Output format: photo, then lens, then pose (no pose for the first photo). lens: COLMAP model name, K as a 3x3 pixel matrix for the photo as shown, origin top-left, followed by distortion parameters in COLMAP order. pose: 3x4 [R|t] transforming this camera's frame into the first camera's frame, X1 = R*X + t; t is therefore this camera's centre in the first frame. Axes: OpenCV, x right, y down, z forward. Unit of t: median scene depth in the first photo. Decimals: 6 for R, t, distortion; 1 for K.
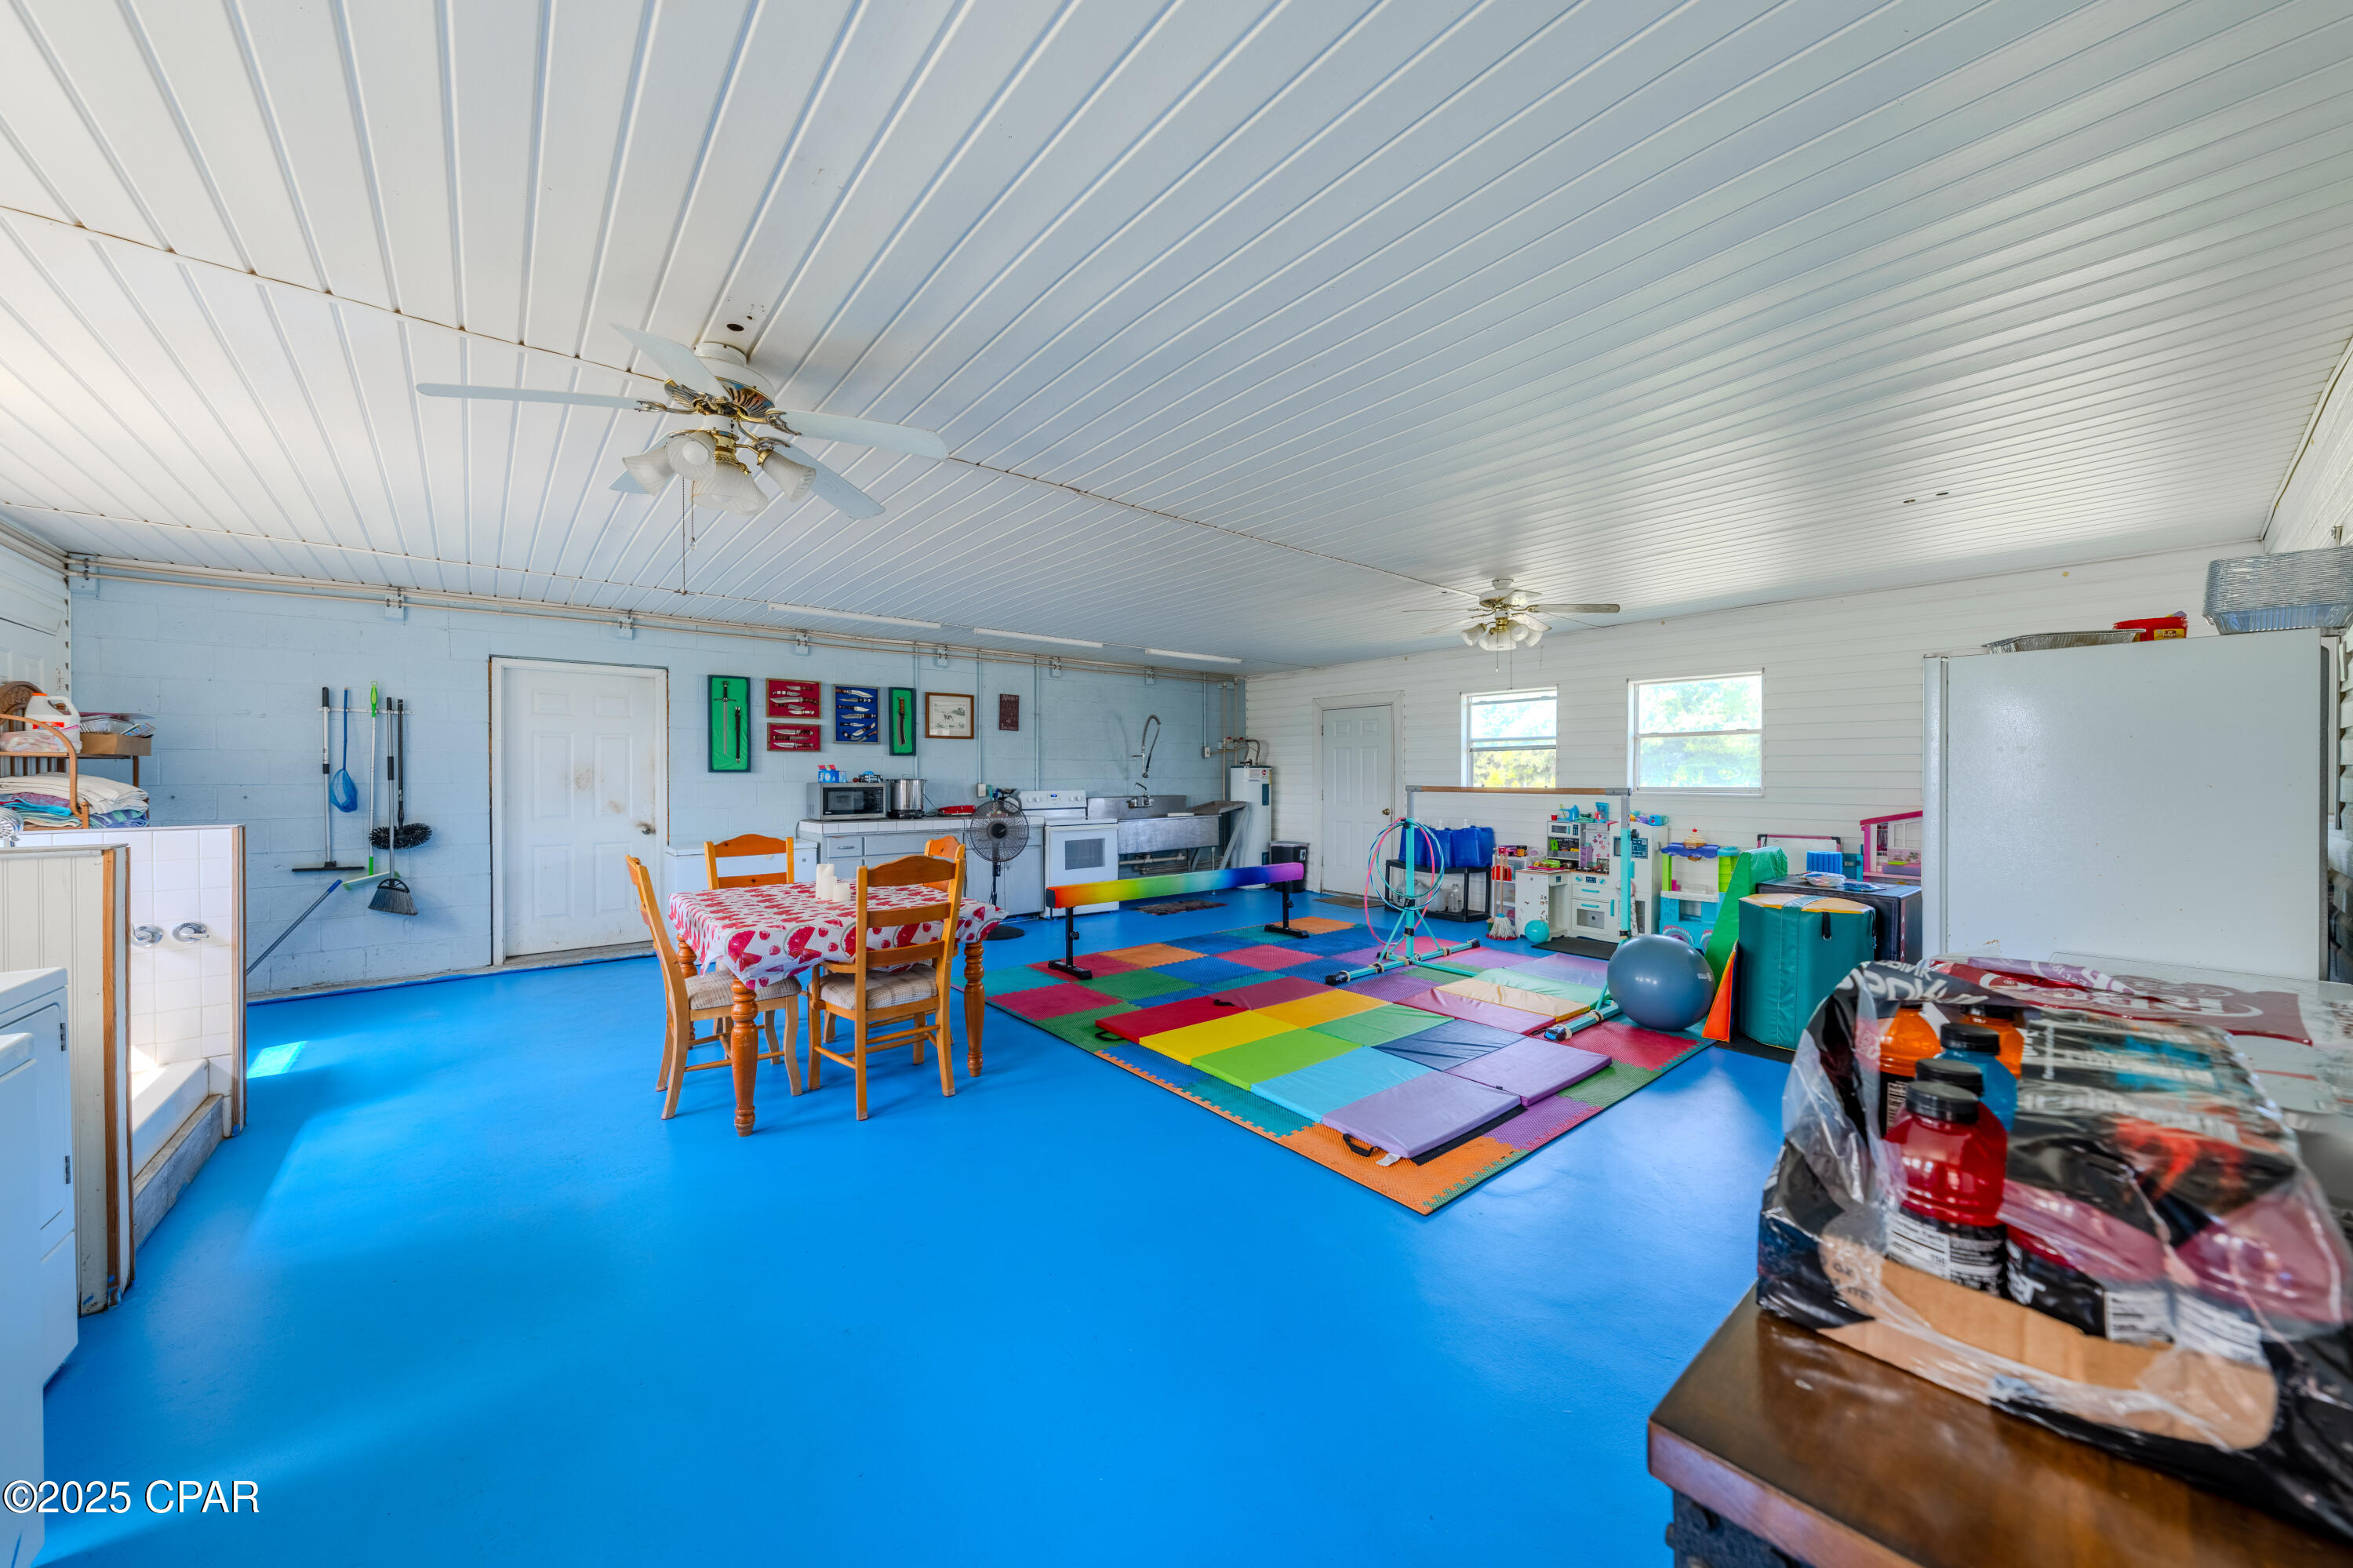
lens RADIAL K [[809.8, 0, 1167.4], [0, 809.8, 781.9], [0, 0, 1]] dist [0.001560, 0.000105]
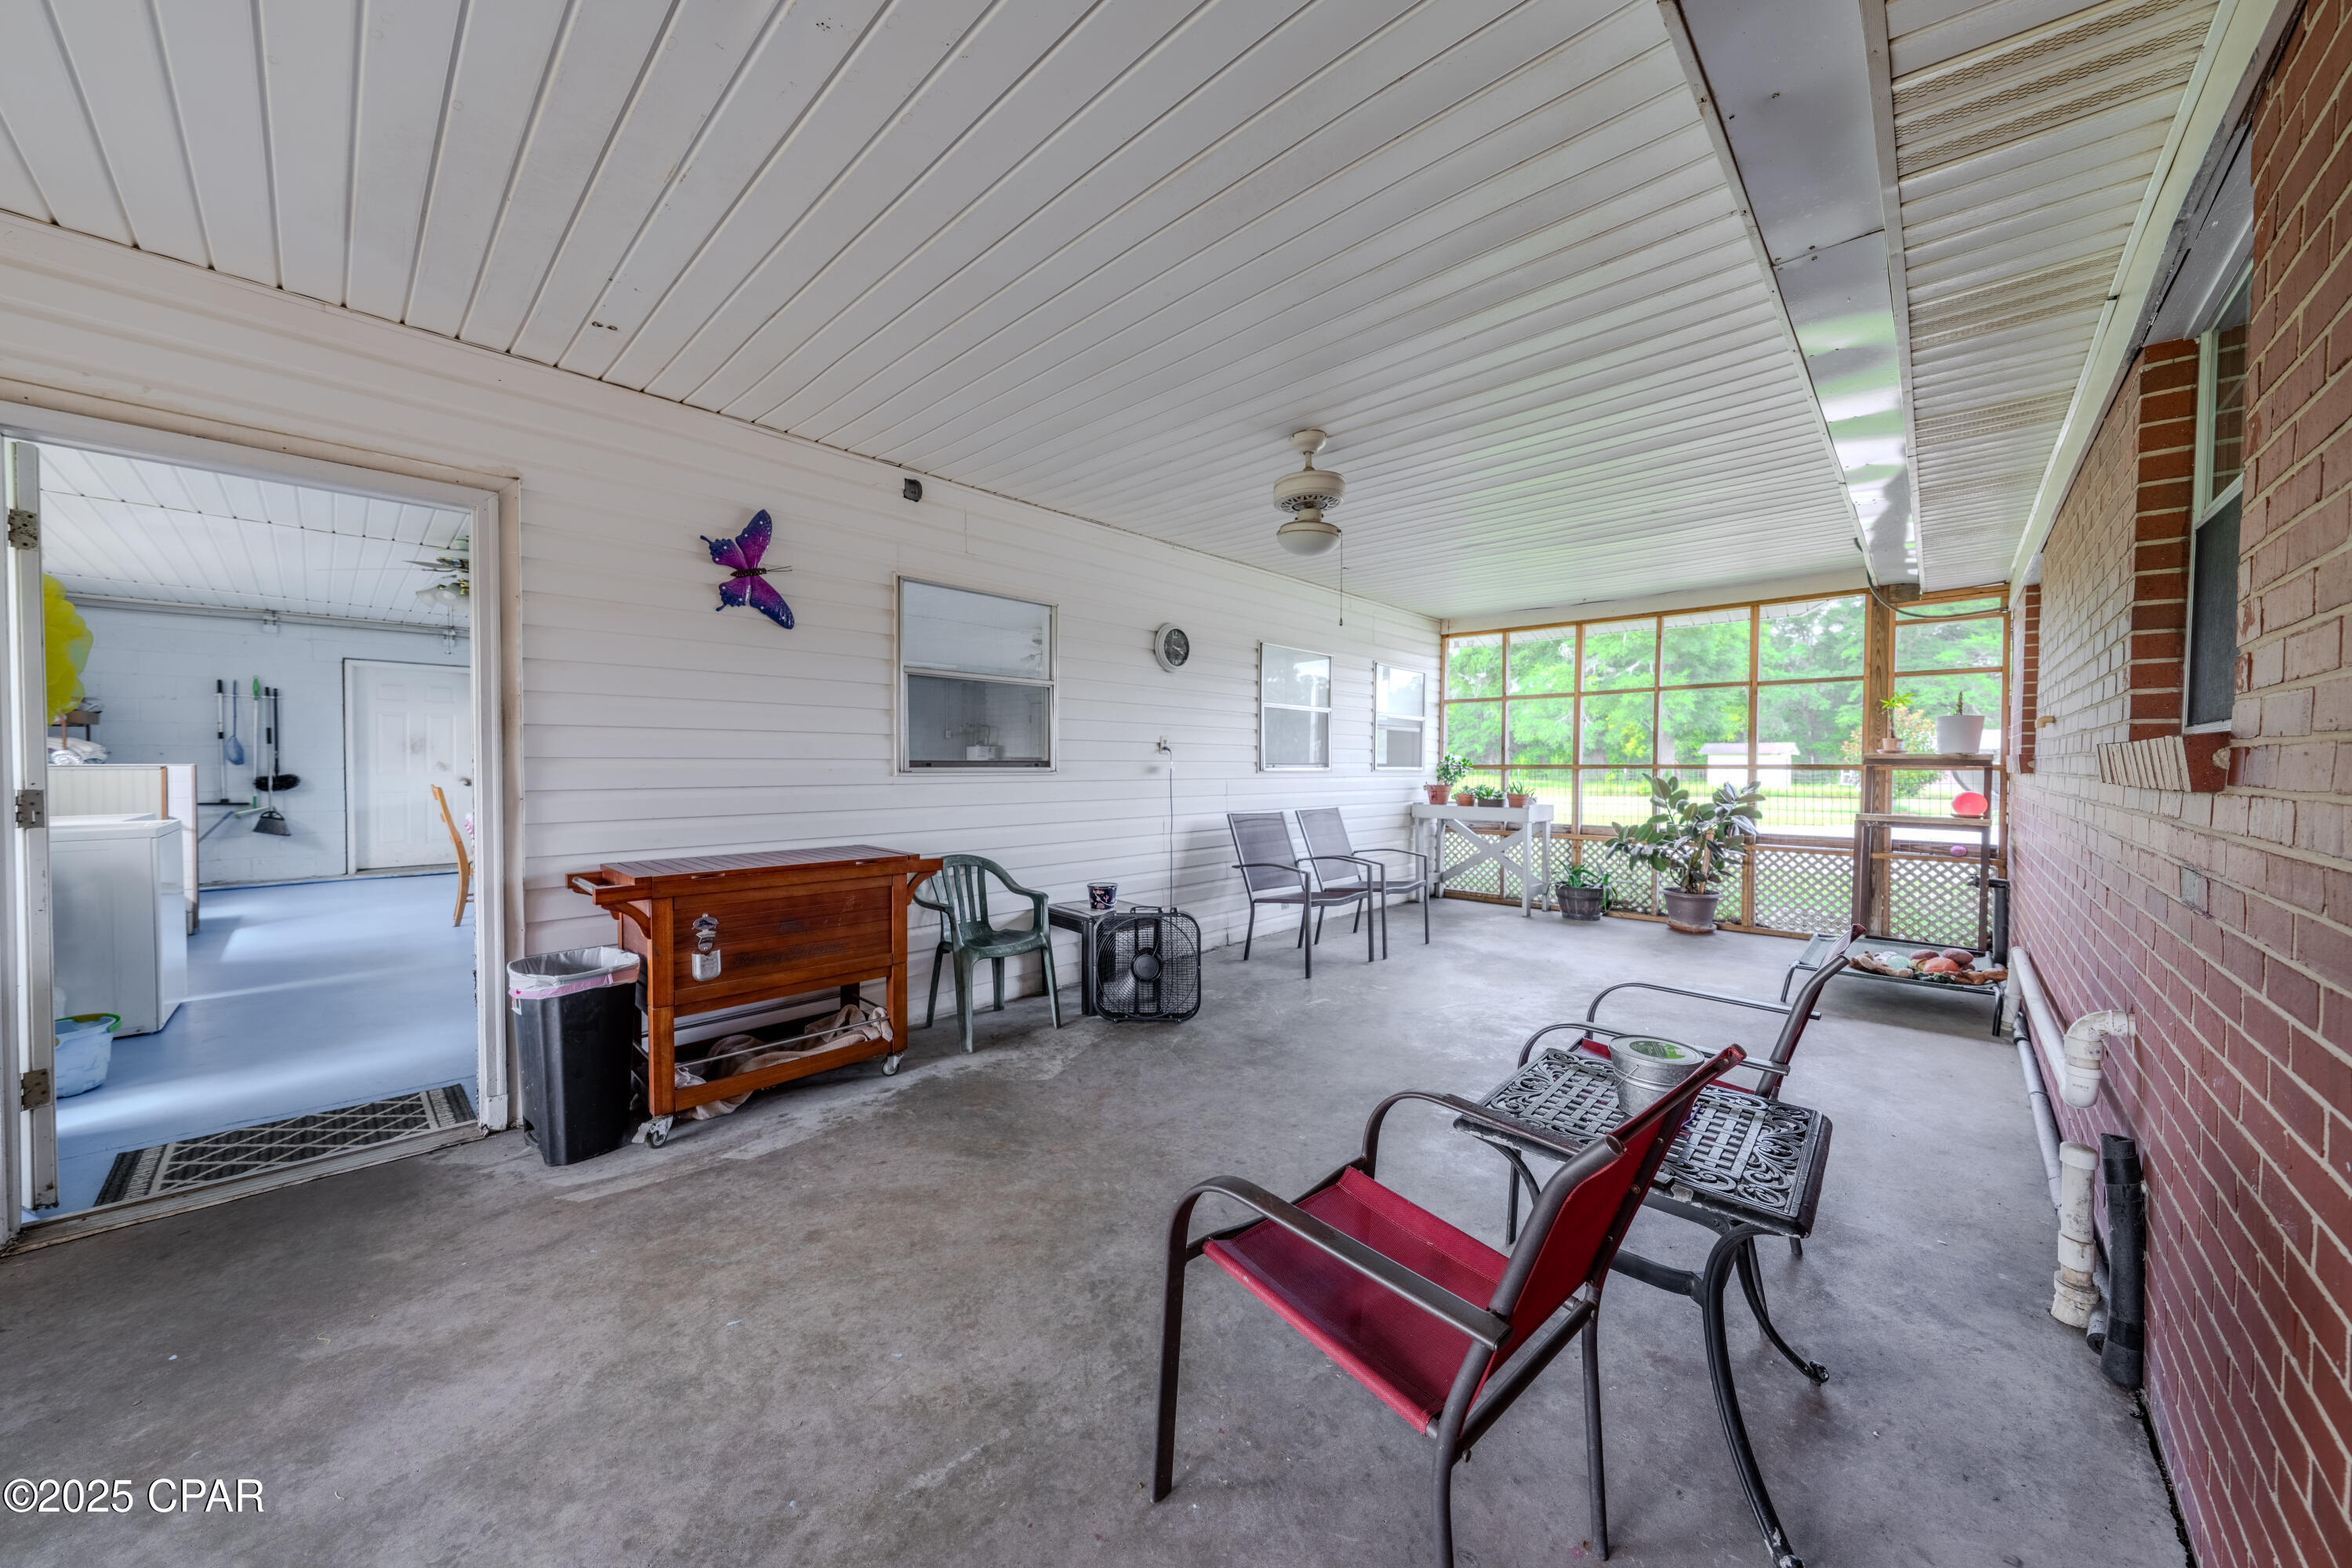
lens RADIAL K [[809.5, 0, 1183.7], [0, 809.5, 785.3], [0, 0, 1]] dist [0.001560, 0.000105]
pose [[0.992137, 0.009674, 0.124784, 0.496743], [-0.013079, 0.999563, 0.026497, 0.012382], [-0.124474, -0.027920, 0.991830, -0.657742]]
